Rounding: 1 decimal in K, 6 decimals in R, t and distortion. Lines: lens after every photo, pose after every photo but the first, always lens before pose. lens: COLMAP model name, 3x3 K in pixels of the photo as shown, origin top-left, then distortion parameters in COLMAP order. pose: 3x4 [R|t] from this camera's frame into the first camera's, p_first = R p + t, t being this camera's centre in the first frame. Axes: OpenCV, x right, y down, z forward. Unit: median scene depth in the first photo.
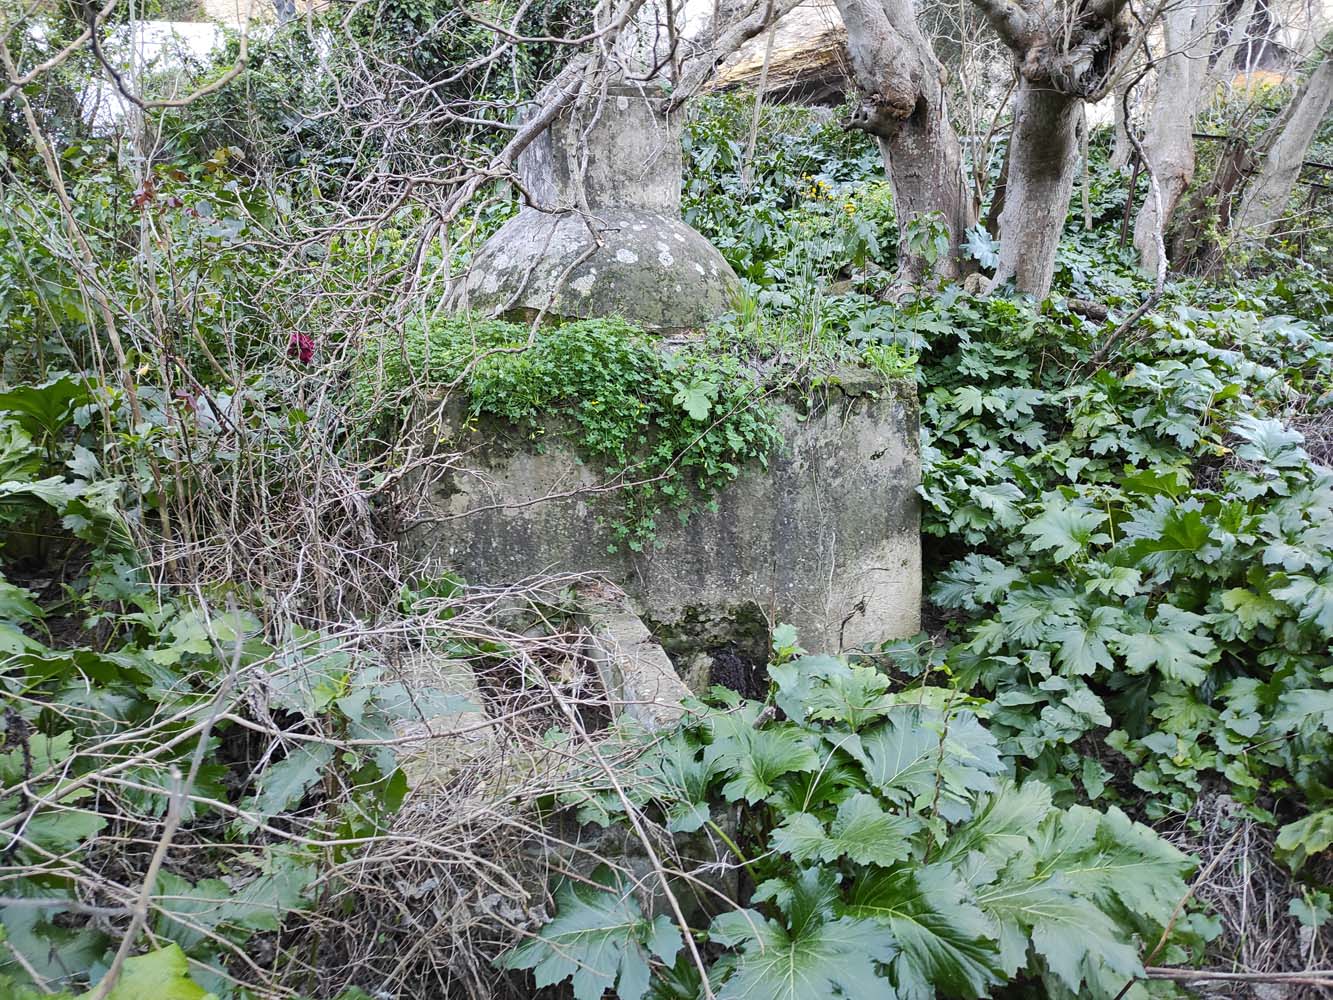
lens RADIAL K [[976.0, 0, 674.2], [0, 976.0, 510.1], [0, 0, 1]] dist [0.059071, -0.050544]
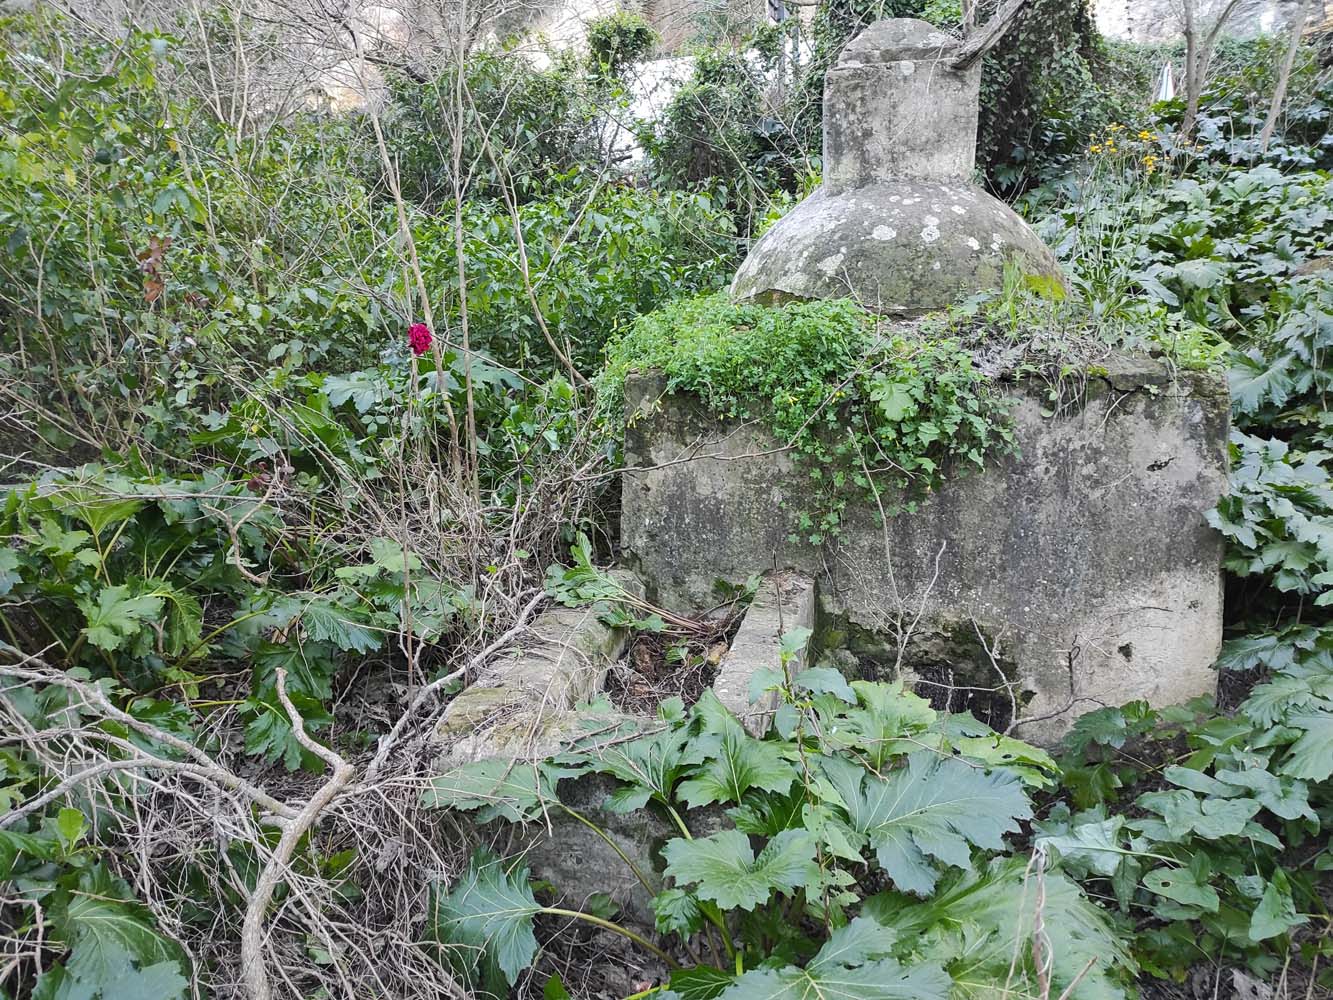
lens RADIAL K [[976.0, 0, 675.2], [0, 976.0, 506.3], [0, 0, 1]] dist [0.059071, -0.050544]
pose [[0.859417, 0.098915, -0.501616, 0.276628], [-0.099523, 0.994705, 0.025637, -0.004039], [0.501496, 0.027889, 0.864711, 0.098447]]
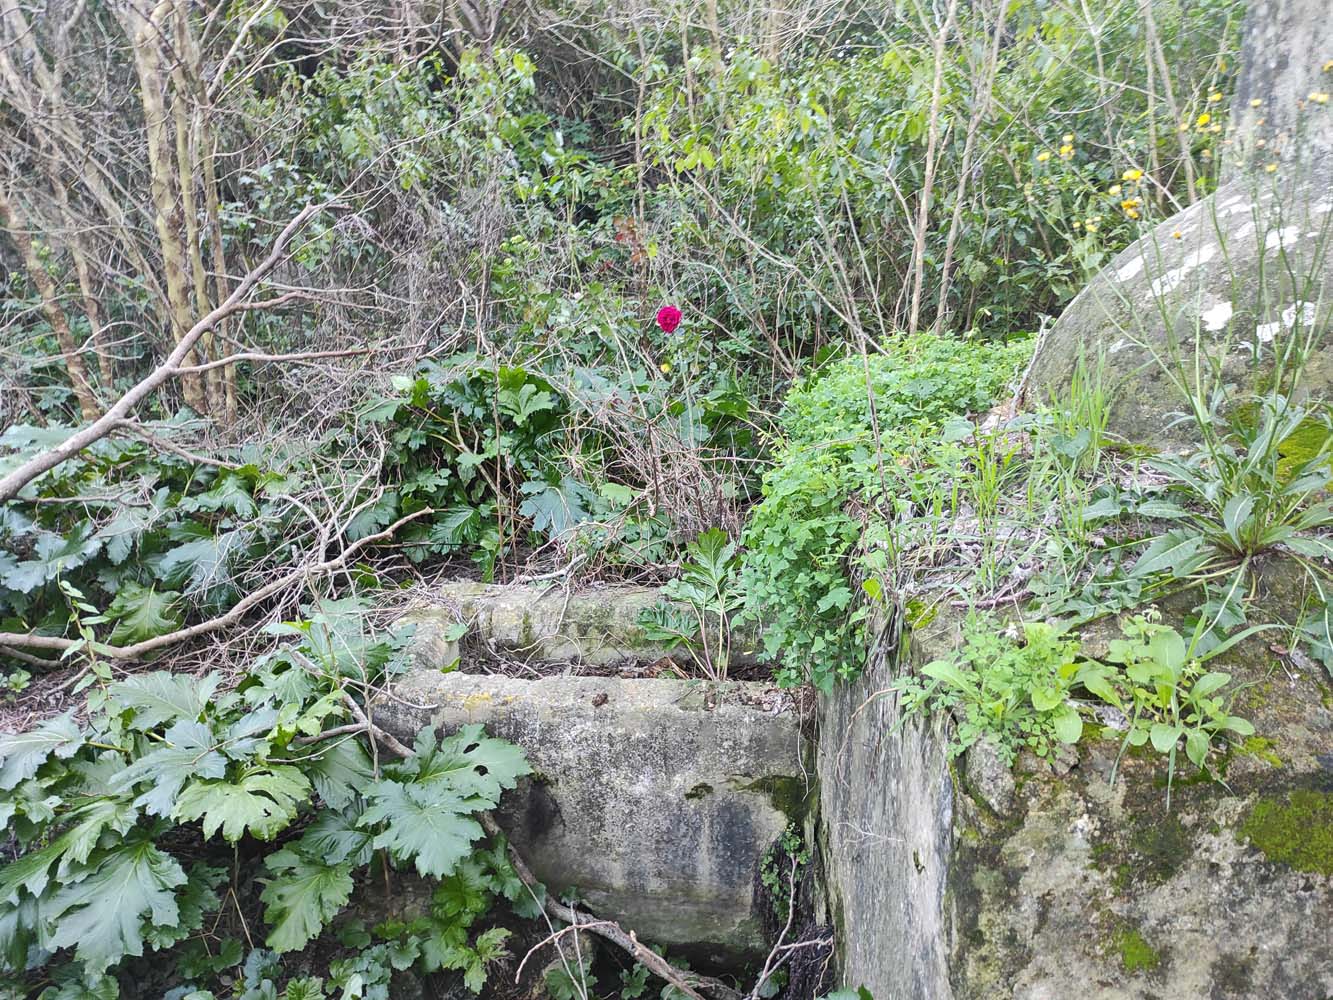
lens RADIAL K [[976.0, 0, 669.3], [0, 976.0, 500.8], [0, 0, 1]] dist [0.059071, -0.050544]
pose [[-0.381853, 0.299512, -0.874346, 0.524792], [-0.216894, 0.890573, 0.399795, -0.304856], [0.898412, 0.342304, -0.275106, 0.969955]]
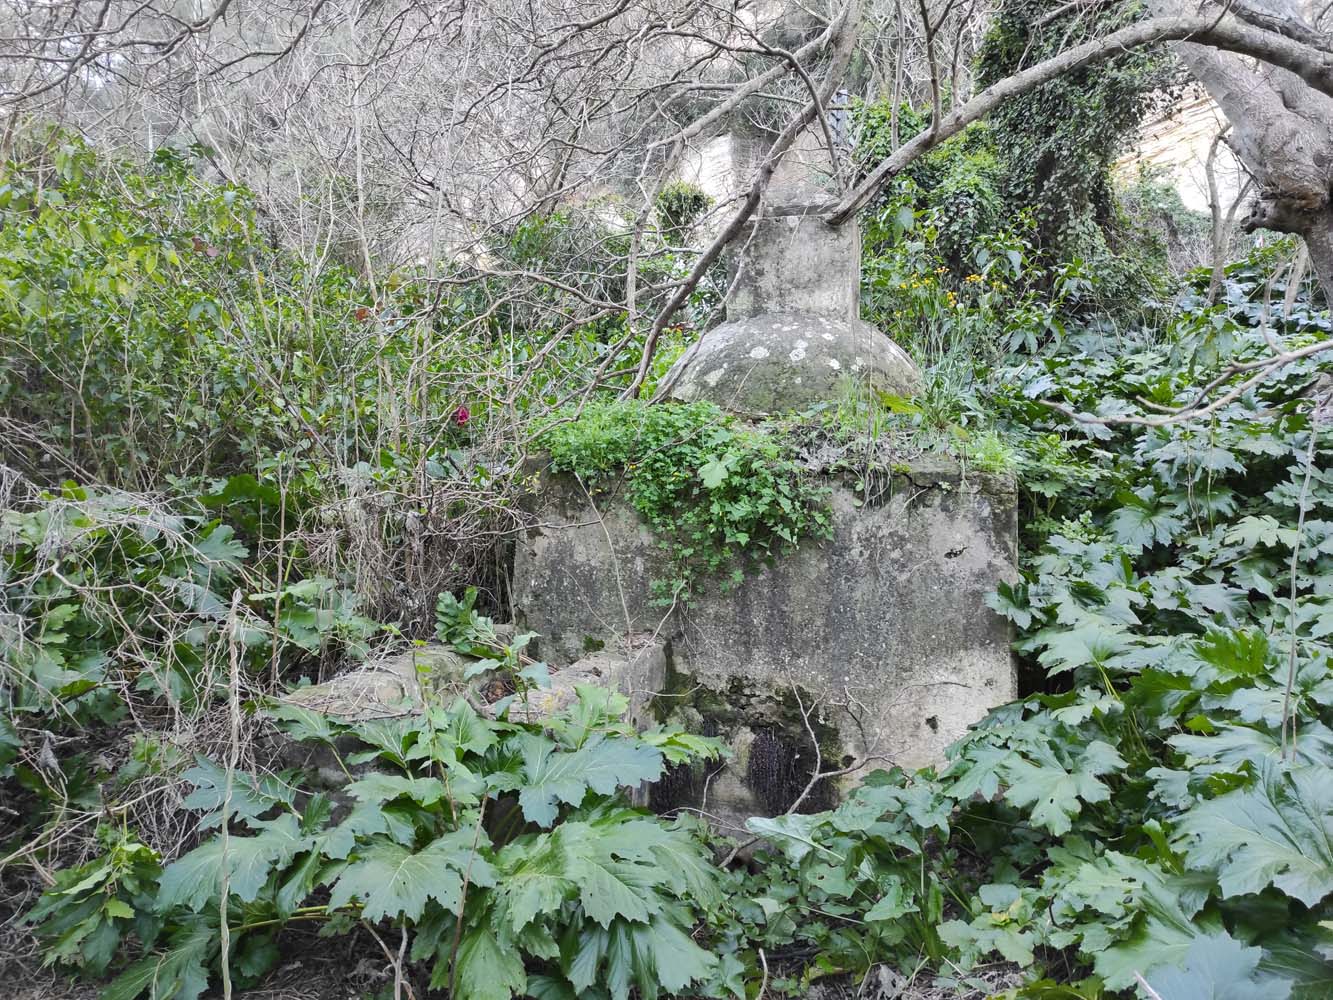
lens RADIAL K [[976.0, 0, 672.7], [0, 976.0, 508.7], [0, 0, 1]] dist [0.059071, -0.050544]
pose [[0.785970, 0.068885, -0.614415, 0.559329], [-0.166665, 0.980591, -0.103262, 0.040949], [0.595377, 0.183562, 0.782197, 0.120445]]
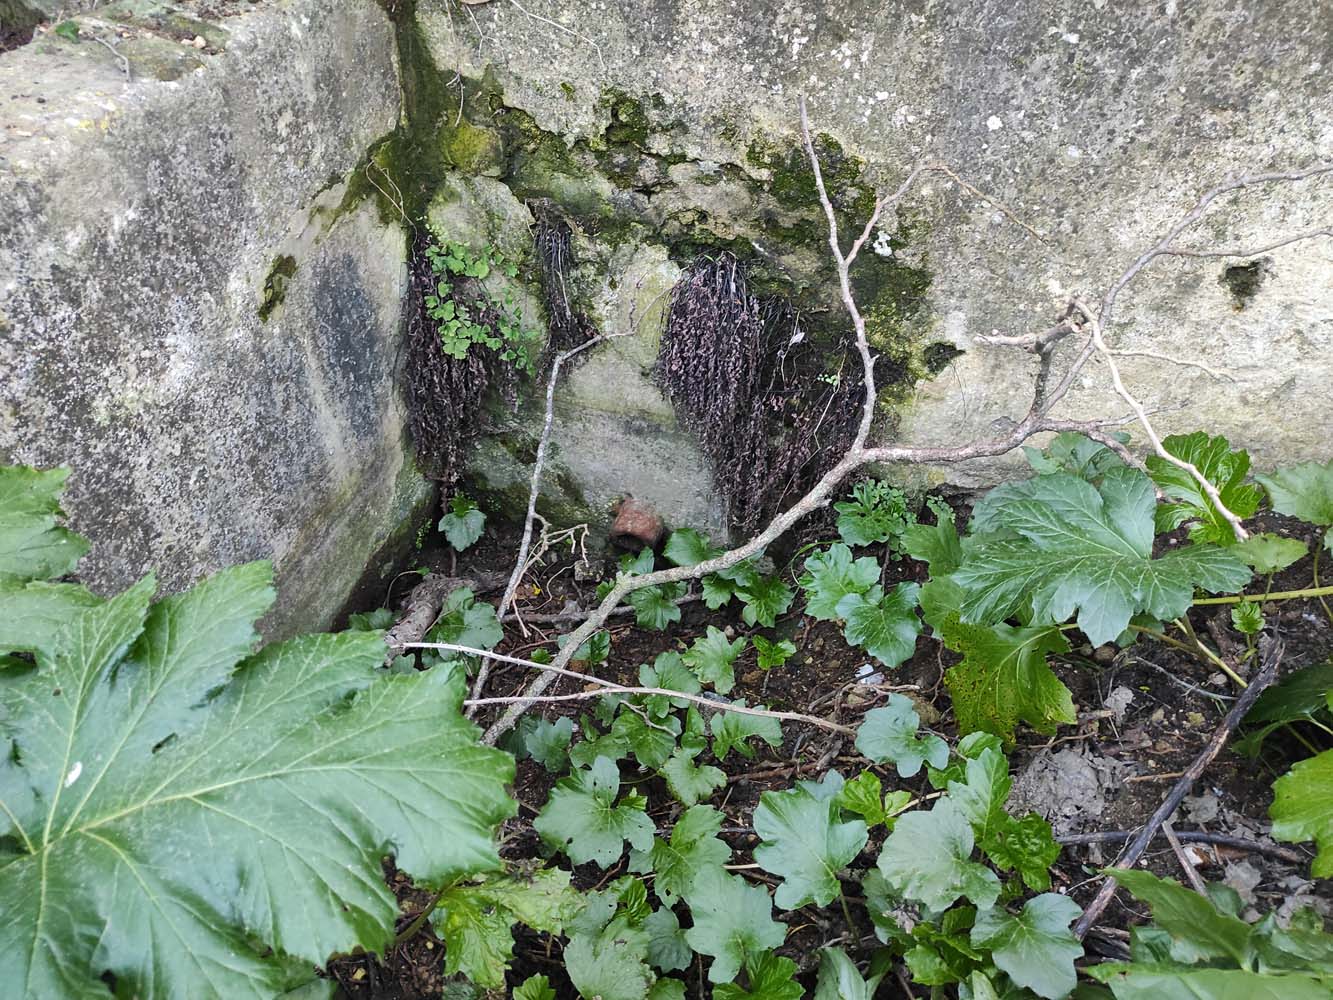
lens RADIAL K [[976.0, 0, 675.3], [0, 976.0, 494.5], [0, 0, 1]] dist [0.059071, -0.050544]
pose [[0.811072, 0.445268, -0.379340, 0.199446], [-0.182397, 0.808686, 0.559248, 0.021218], [0.555782, -0.384400, 0.737118, 0.696161]]
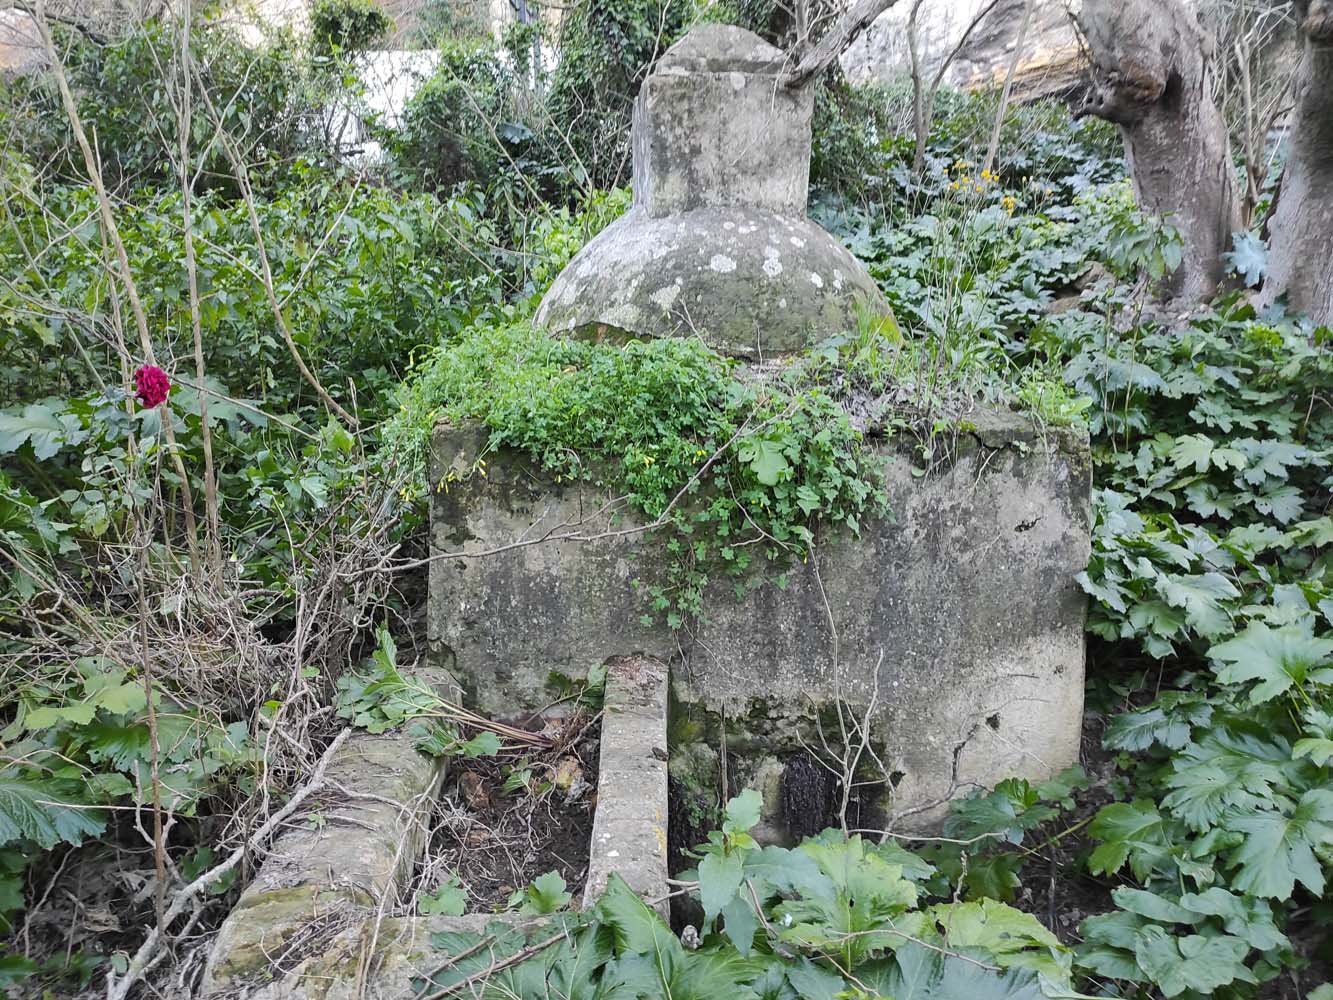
lens RADIAL K [[976.0, 0, 676.4], [0, 976.0, 502.7], [0, 0, 1]] dist [0.059071, -0.050544]
pose [[0.965843, 0.070315, -0.249405, 0.134961], [-0.075049, 0.997134, -0.009511, -0.046499], [0.248022, 0.027904, 0.968352, 0.193623]]
